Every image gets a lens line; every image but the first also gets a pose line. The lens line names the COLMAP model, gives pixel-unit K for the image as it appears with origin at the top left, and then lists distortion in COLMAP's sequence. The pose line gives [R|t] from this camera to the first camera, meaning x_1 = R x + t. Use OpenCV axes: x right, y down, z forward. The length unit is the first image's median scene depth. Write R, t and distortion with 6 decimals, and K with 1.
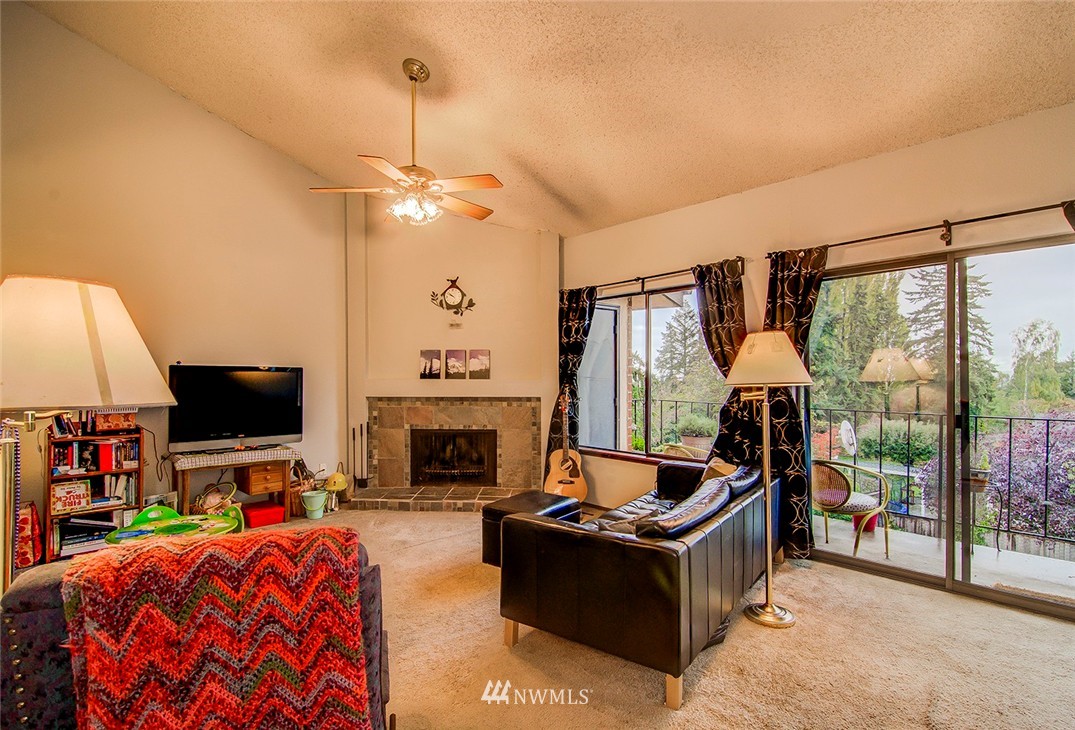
lens RADIAL K [[501.5, 0, 537.4], [0, 501.5, 377.5], [0, 0, 1]] dist [-0.000109, -0.000264]
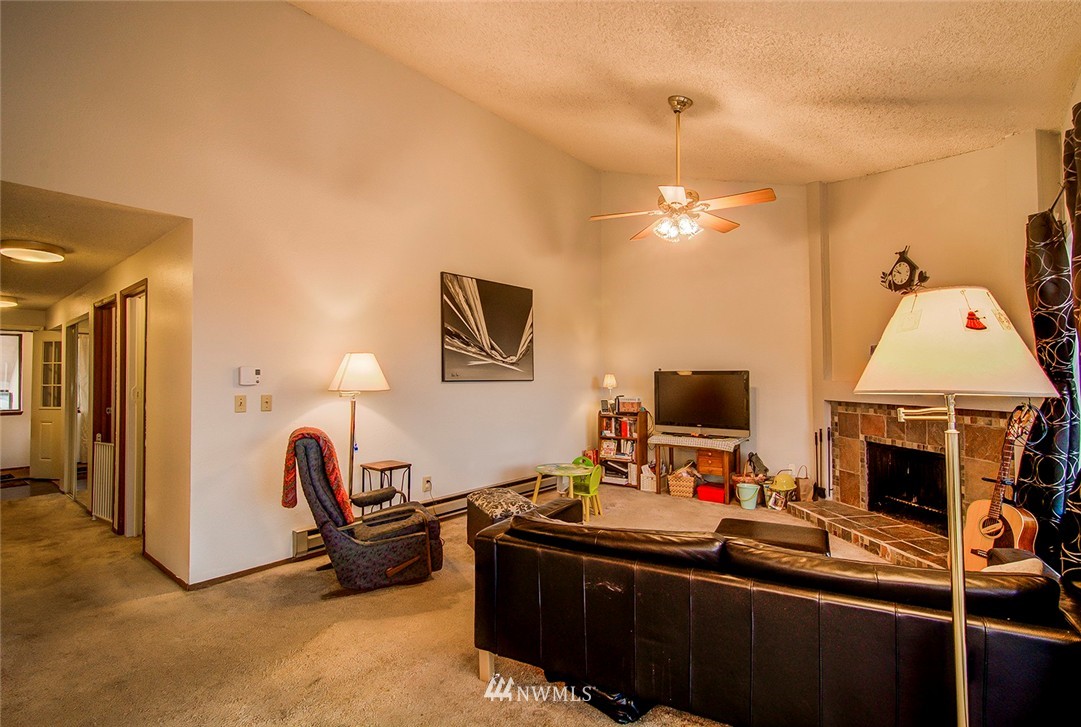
lens RADIAL K [[511.7, 0, 533.6], [0, 511.7, 367.0], [0, 0, 1]] dist [0.000742, -0.000112]
pose [[0.129484, -0.023572, -0.991301, 0.600103], [0.003678, 0.999722, -0.023292, -0.003049], [0.991575, -0.000630, 0.129535, 0.391356]]
